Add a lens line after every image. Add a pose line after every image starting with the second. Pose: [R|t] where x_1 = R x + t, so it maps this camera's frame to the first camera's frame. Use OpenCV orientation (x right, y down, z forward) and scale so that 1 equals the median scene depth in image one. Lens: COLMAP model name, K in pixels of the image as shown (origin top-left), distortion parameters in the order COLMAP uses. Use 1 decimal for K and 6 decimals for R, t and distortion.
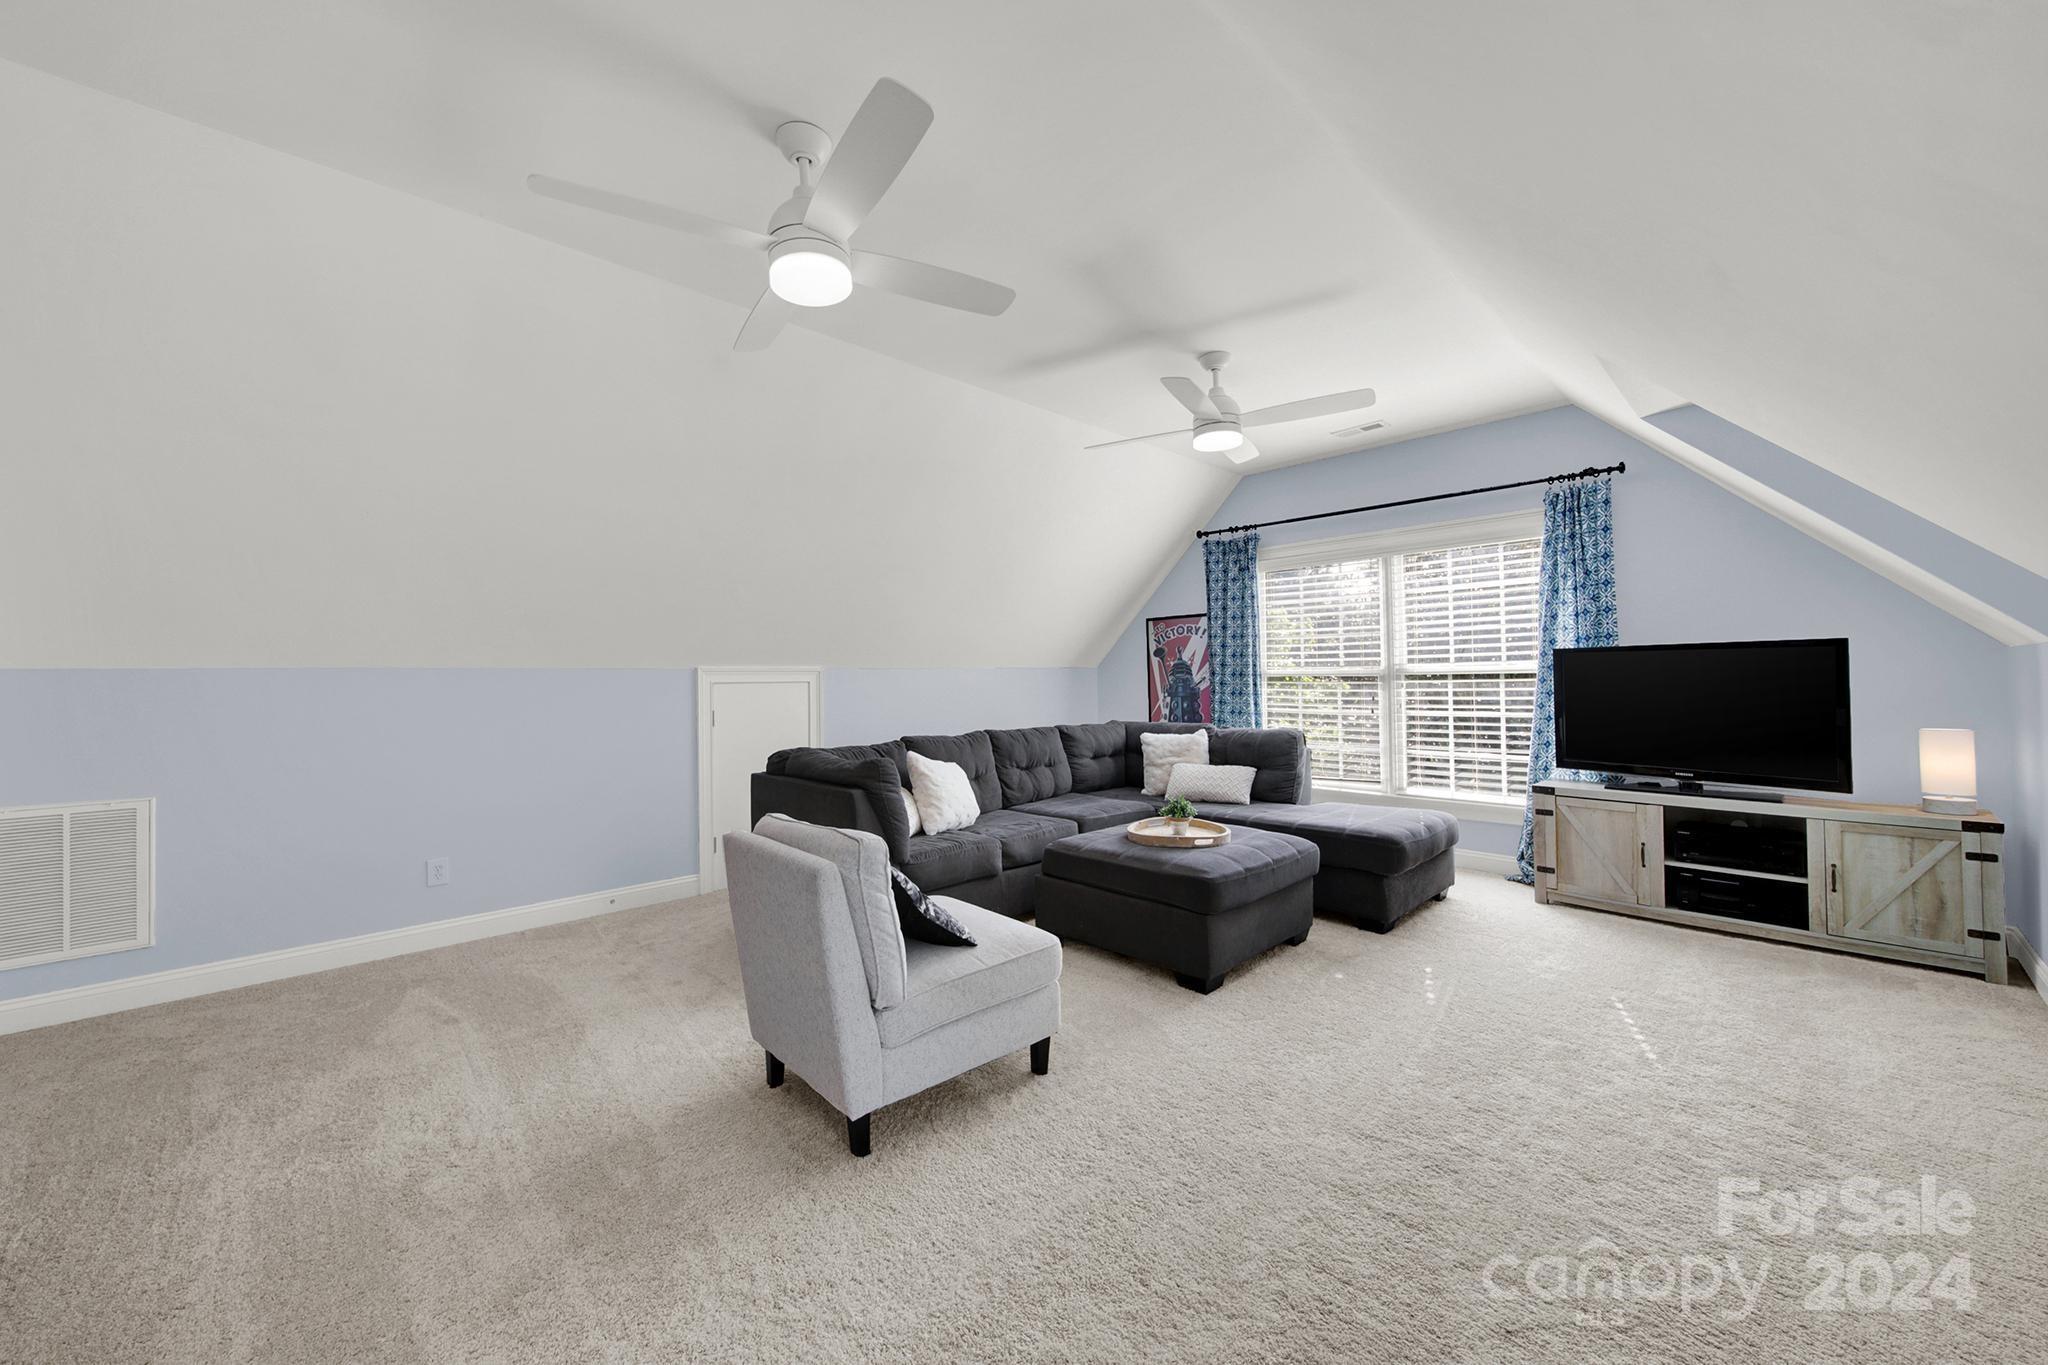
lens RADIAL K [[783.5, 0, 1047.8], [0, 783.5, 660.0], [0, 0, 1]] dist [0.019797, -0.000085]
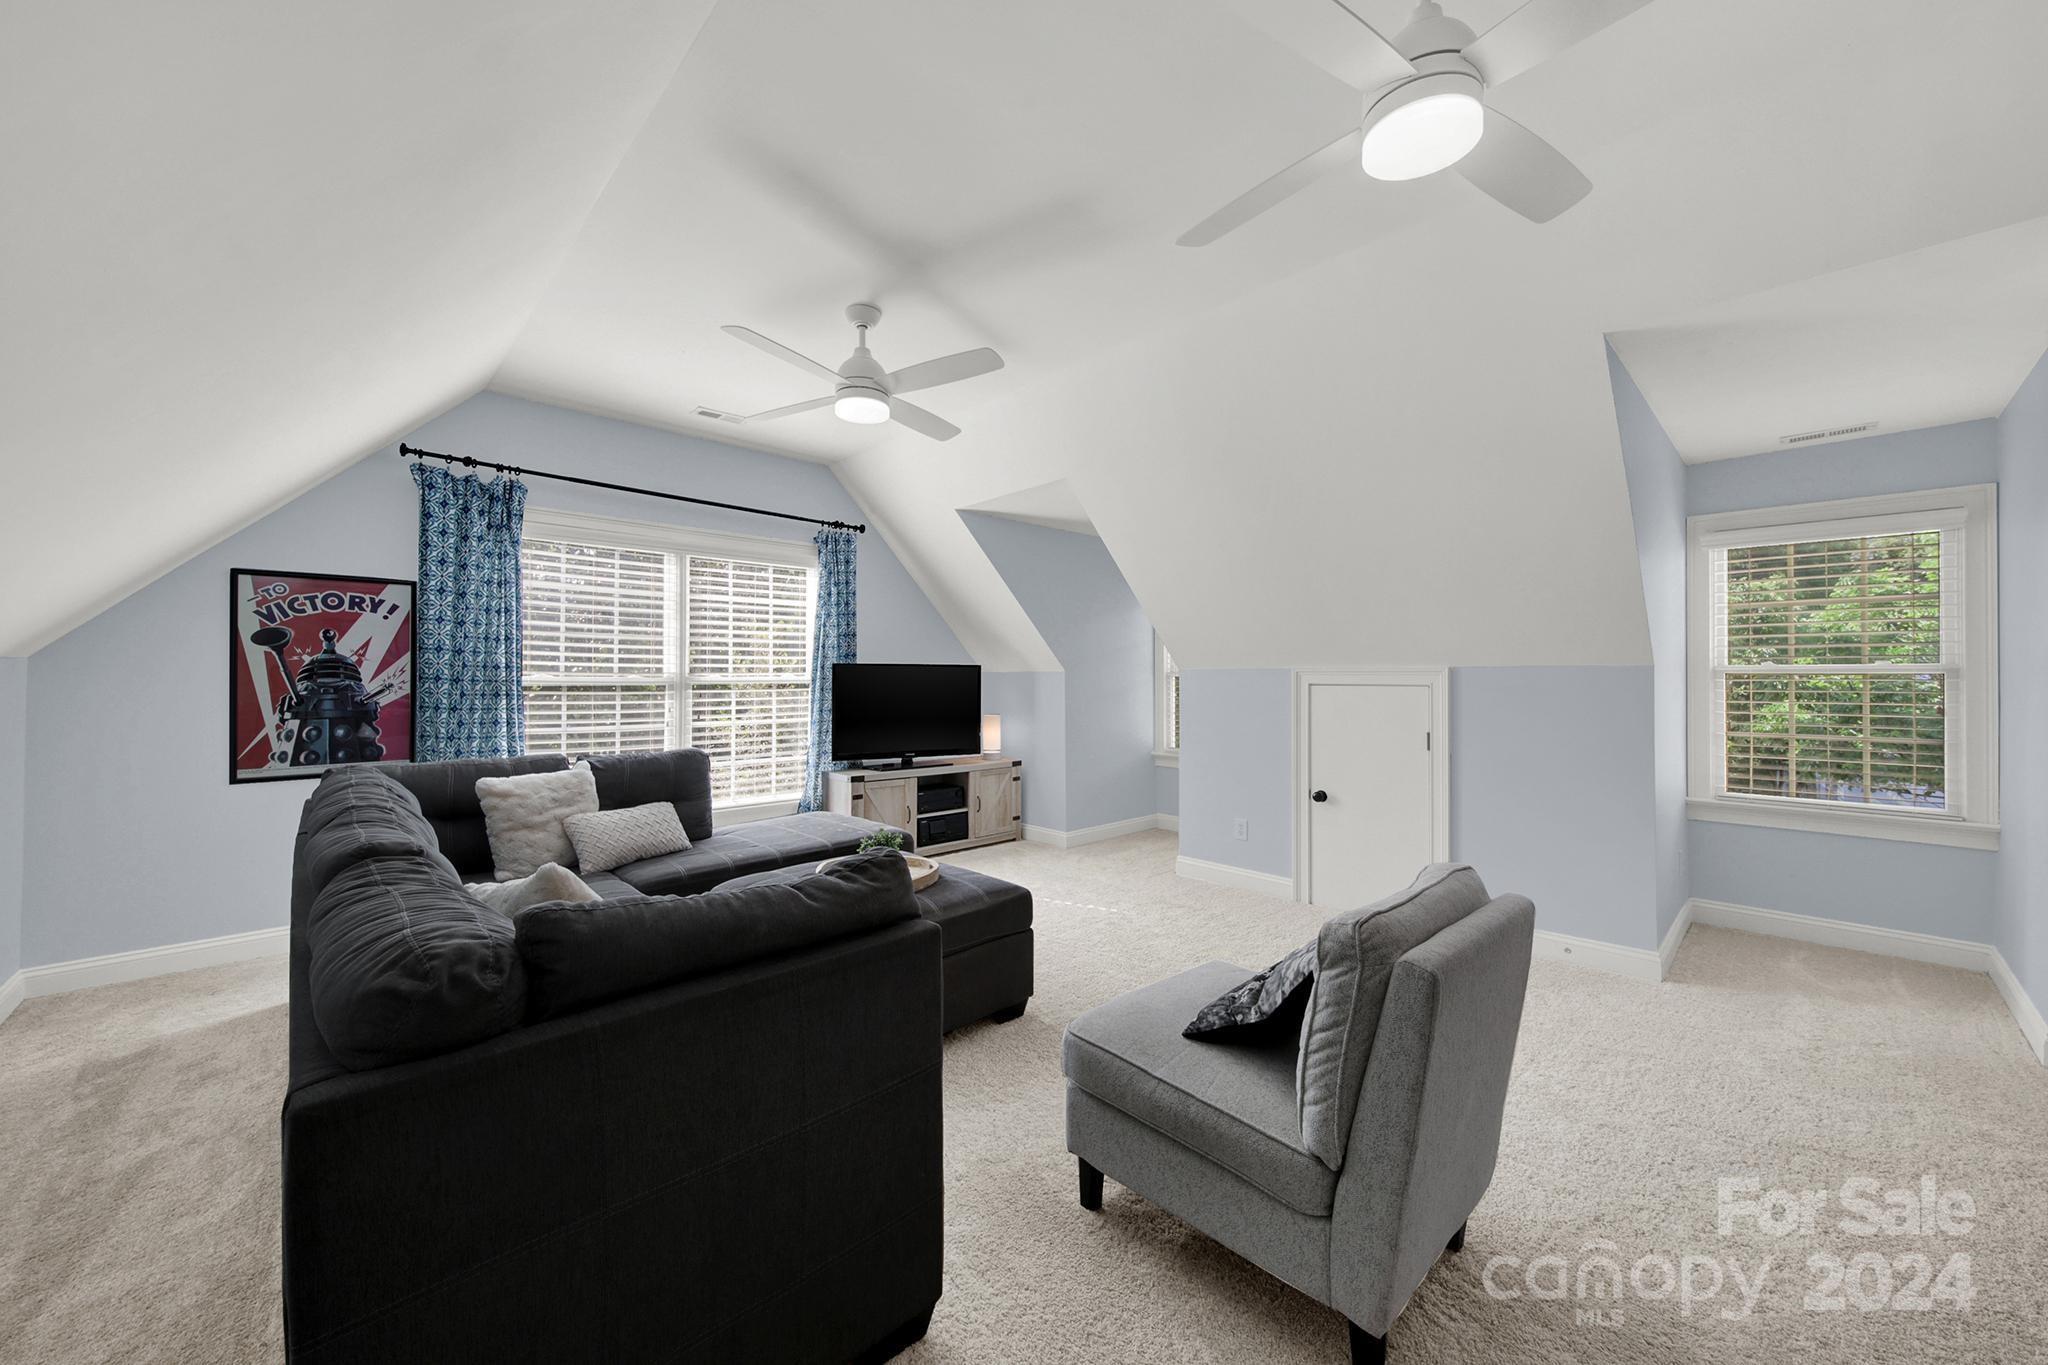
lens RADIAL K [[741.8, 0, 1014.6], [0, 741.8, 672.7], [0, 0, 1]] dist [-0.003744, -0.000369]
pose [[0.039329, 0.032431, 0.998700, -0.363240], [-0.017934, 0.999335, -0.031746, 0.023272], [-0.999065, -0.016662, 0.039885, 0.510935]]
